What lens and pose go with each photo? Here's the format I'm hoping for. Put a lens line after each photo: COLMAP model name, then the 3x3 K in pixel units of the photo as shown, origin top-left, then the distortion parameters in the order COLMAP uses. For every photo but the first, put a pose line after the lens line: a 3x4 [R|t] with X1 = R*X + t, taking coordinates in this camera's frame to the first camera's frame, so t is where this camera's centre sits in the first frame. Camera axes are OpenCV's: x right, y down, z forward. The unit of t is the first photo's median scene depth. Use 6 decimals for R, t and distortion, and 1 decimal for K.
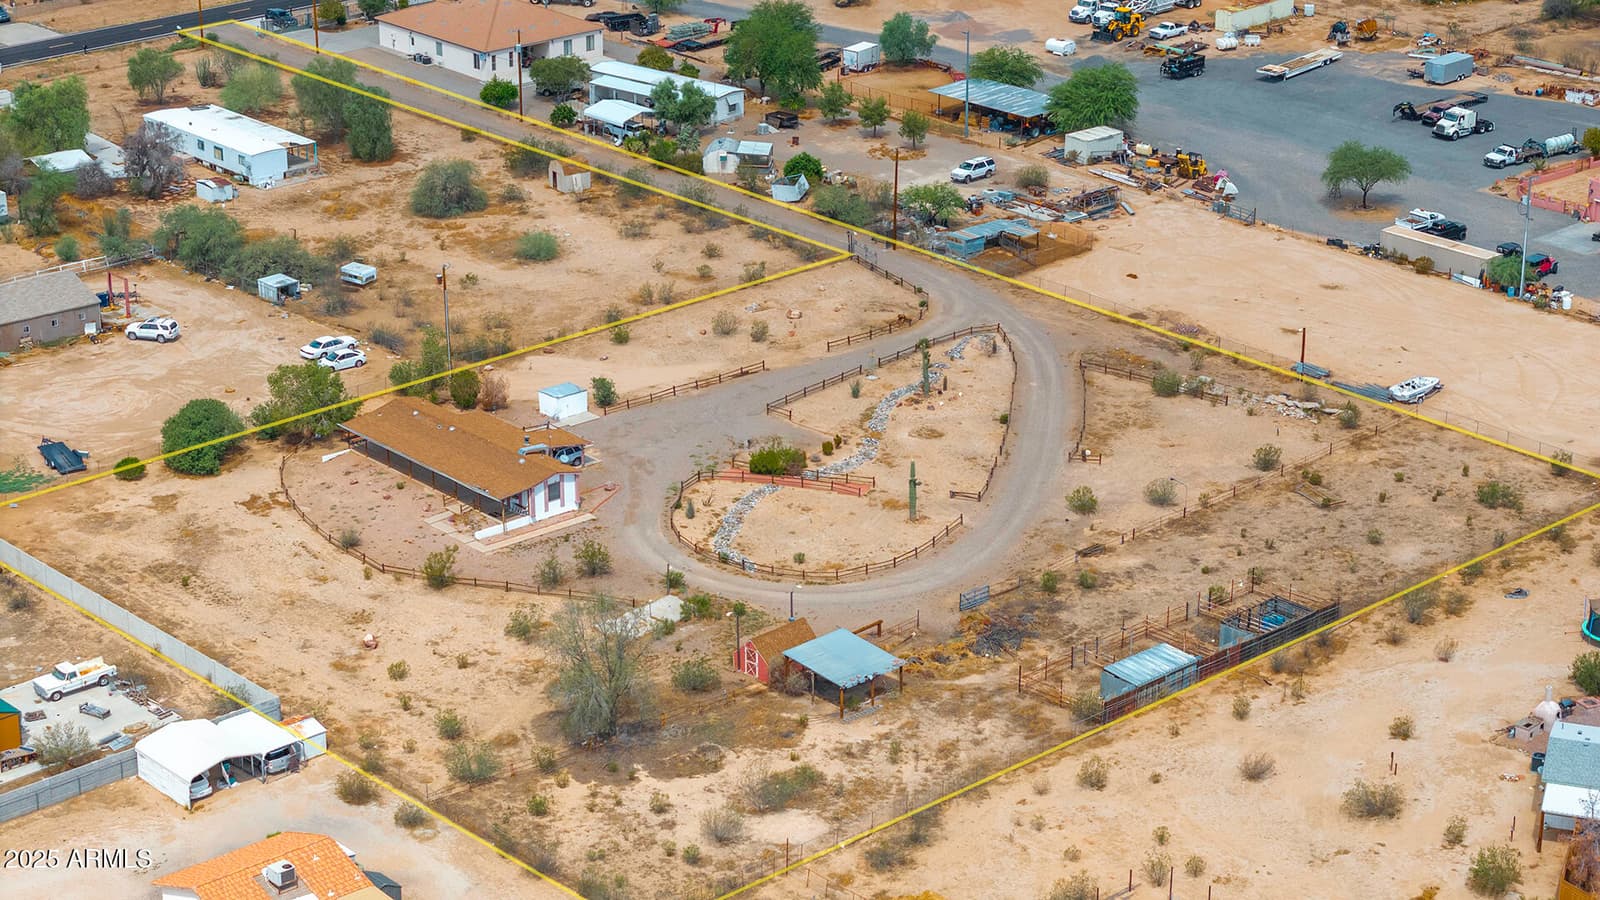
lens RADIAL K [[3164.7, 0, 800.0], [0, 3164.7, 450.0], [0, 0, 1]] dist [-0.047979, 0.039423]
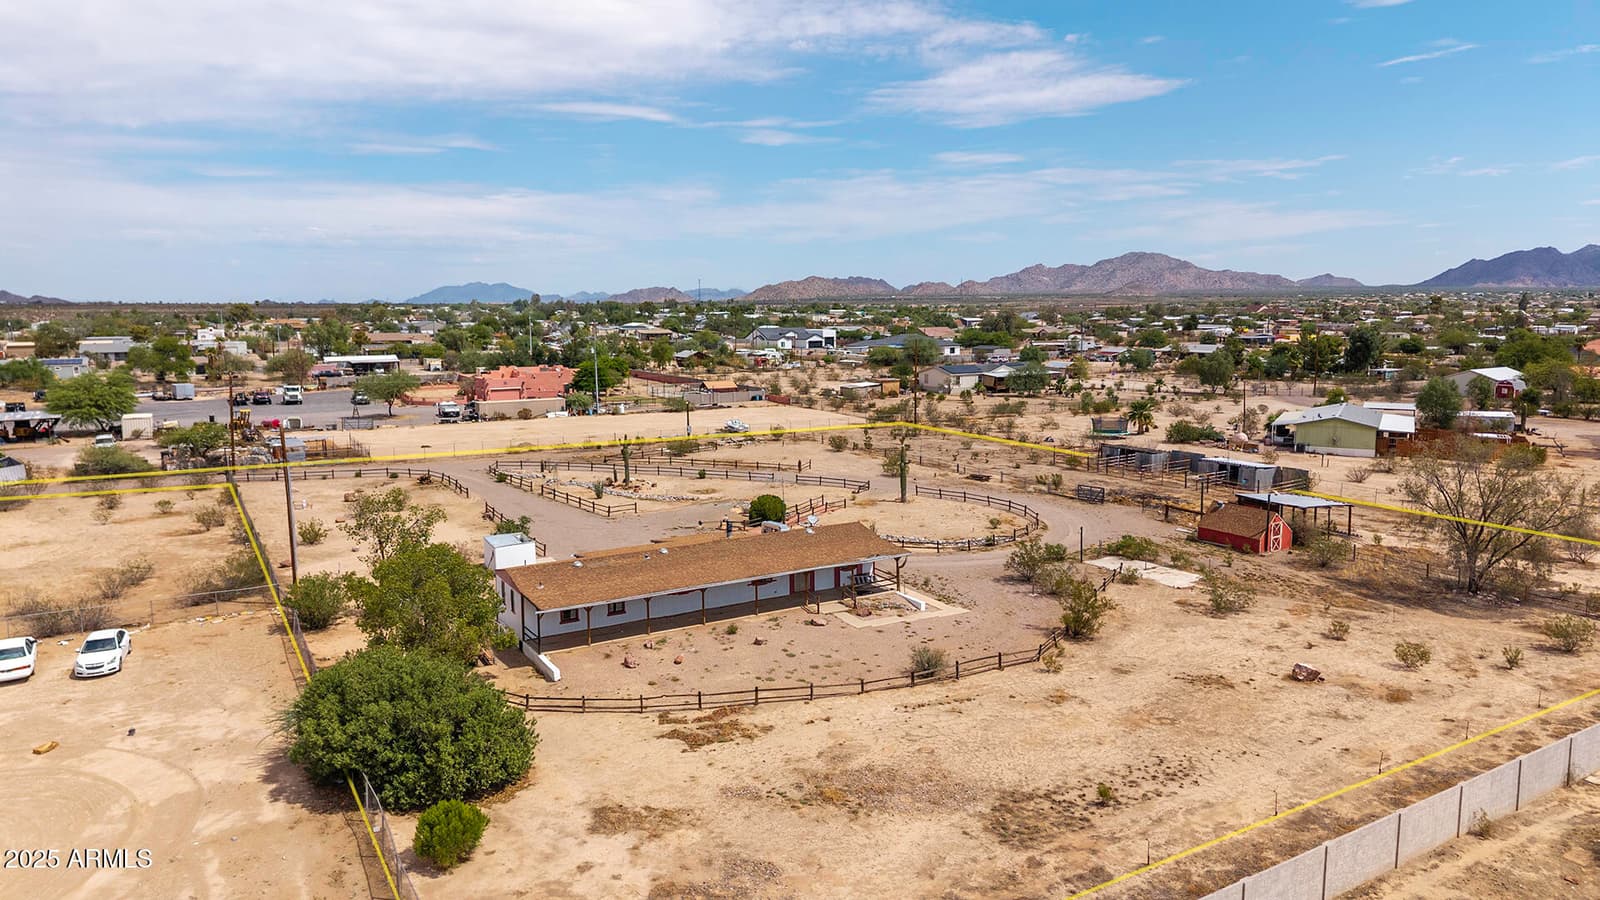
lens RADIAL K [[1058.8, 0, 800.0], [0, 1058.8, 450.0], [0, 0, 1]] dist [0.054735, -0.081722]
pose [[0.197146, -0.140748, 0.970218, -0.323919], [0.364767, 0.929120, 0.060666, -0.030242], [-0.909988, 0.341944, 0.234512, 0.911218]]
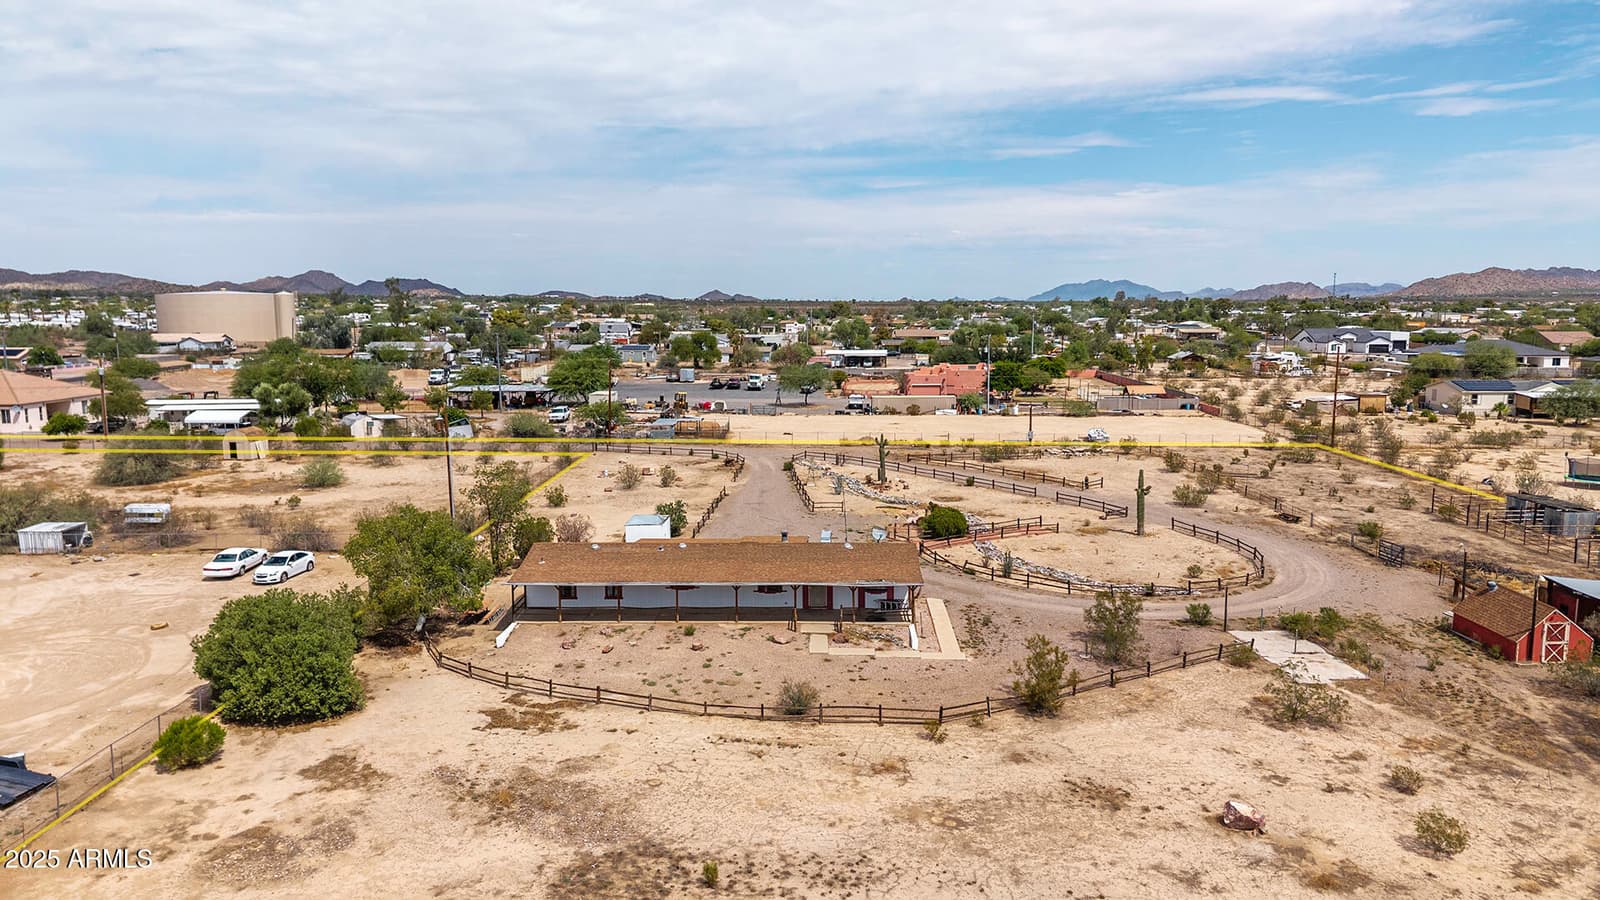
lens RADIAL K [[1071.2, 0, 799.1], [0, 1071.2, 400.9], [0, 0, 1]] dist [0.025593, -0.028355]
pose [[0.689106, -0.073375, 0.720936, -0.260961], [0.270607, 0.948948, -0.162078, 0.008293], [-0.672239, 0.306779, 0.673782, 0.812350]]
